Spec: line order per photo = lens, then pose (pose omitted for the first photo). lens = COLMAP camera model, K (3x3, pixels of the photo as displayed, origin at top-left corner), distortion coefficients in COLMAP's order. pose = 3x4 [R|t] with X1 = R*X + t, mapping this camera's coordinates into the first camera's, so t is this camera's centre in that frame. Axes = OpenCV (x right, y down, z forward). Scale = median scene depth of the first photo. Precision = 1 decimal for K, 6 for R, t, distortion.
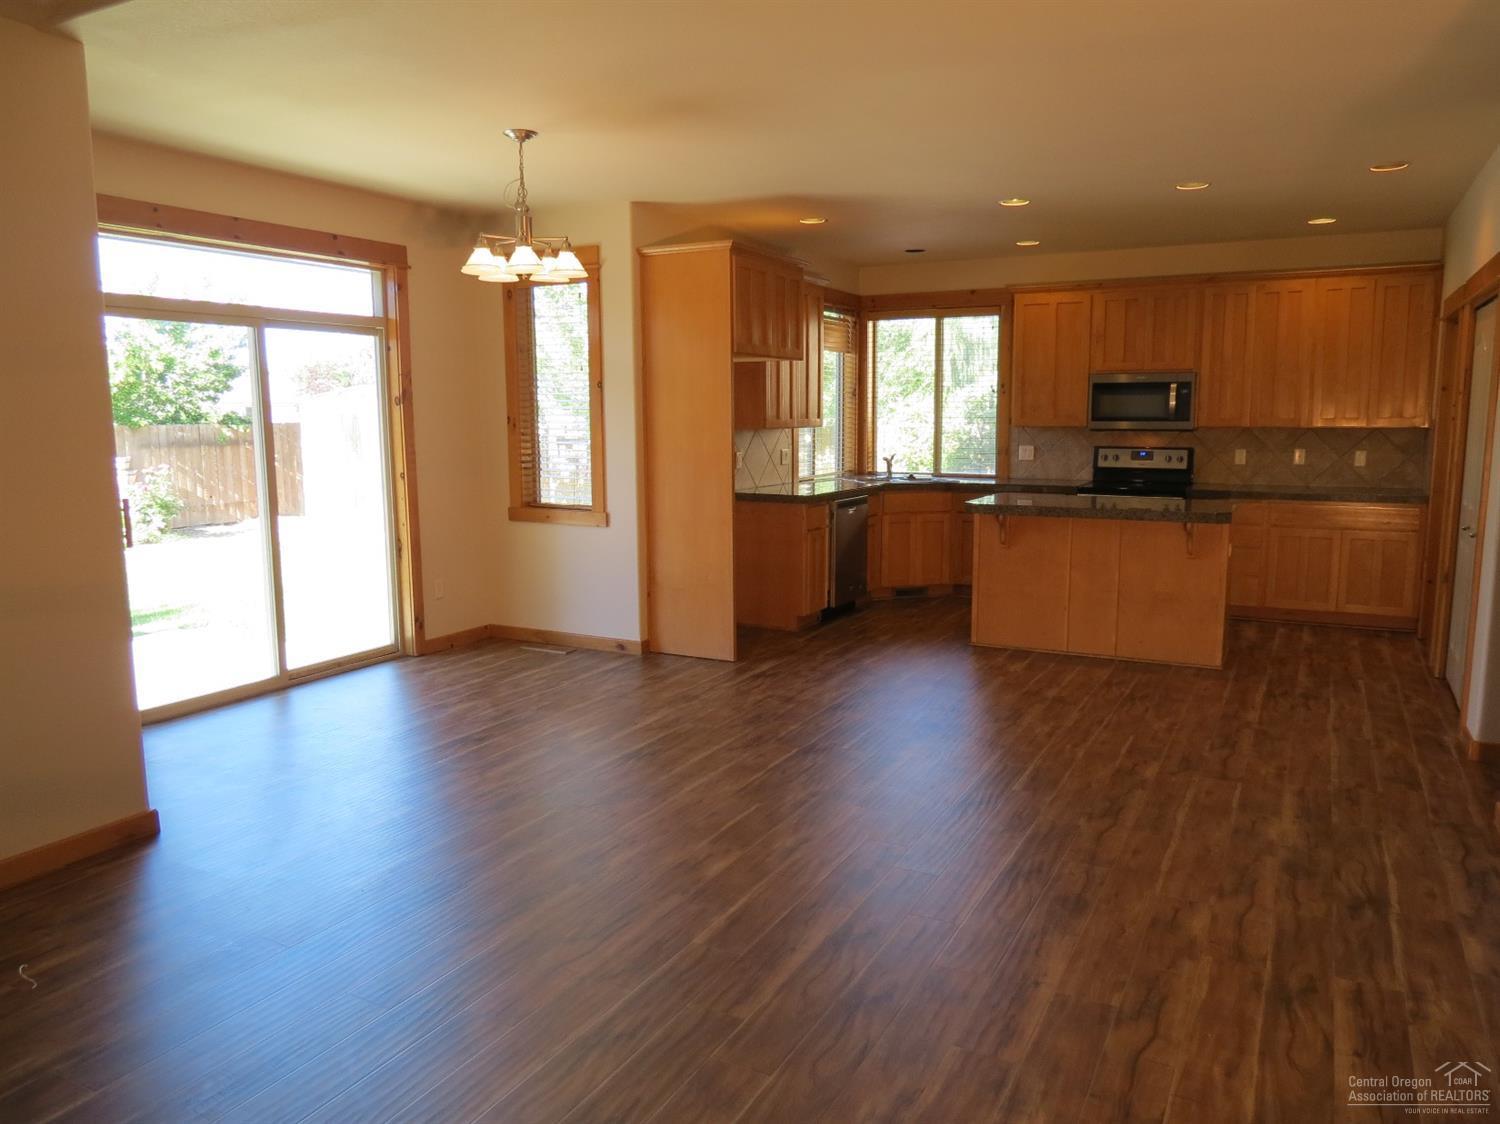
lens RADIAL K [[1068.1, 0, 757.3], [0, 1068.1, 554.4], [0, 0, 1]] dist [-0.031660, 0.014678]
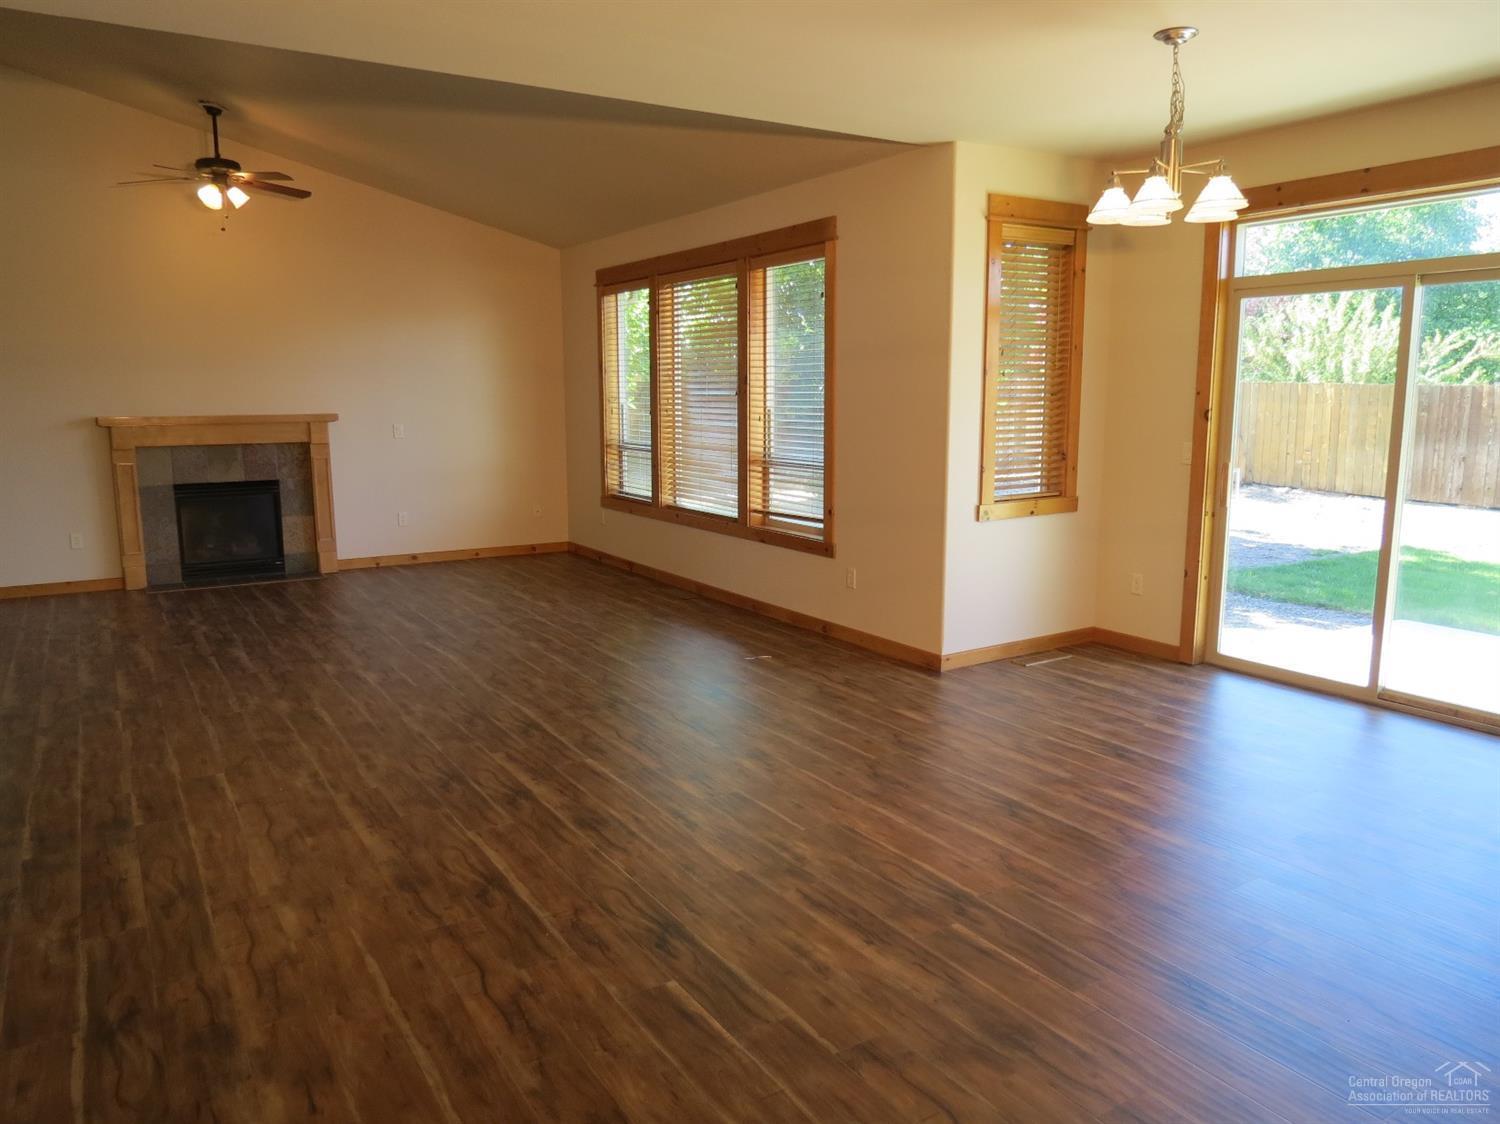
lens RADIAL K [[1068.1, 0, 750.4], [0, 1068.1, 563.9], [0, 0, 1]] dist [-0.031660, 0.014678]
pose [[-0.501157, 0.145877, -0.852972, 0.529363], [-0.110927, 0.966727, 0.230506, -0.127678], [0.858217, 0.210138, -0.468301, 0.938298]]
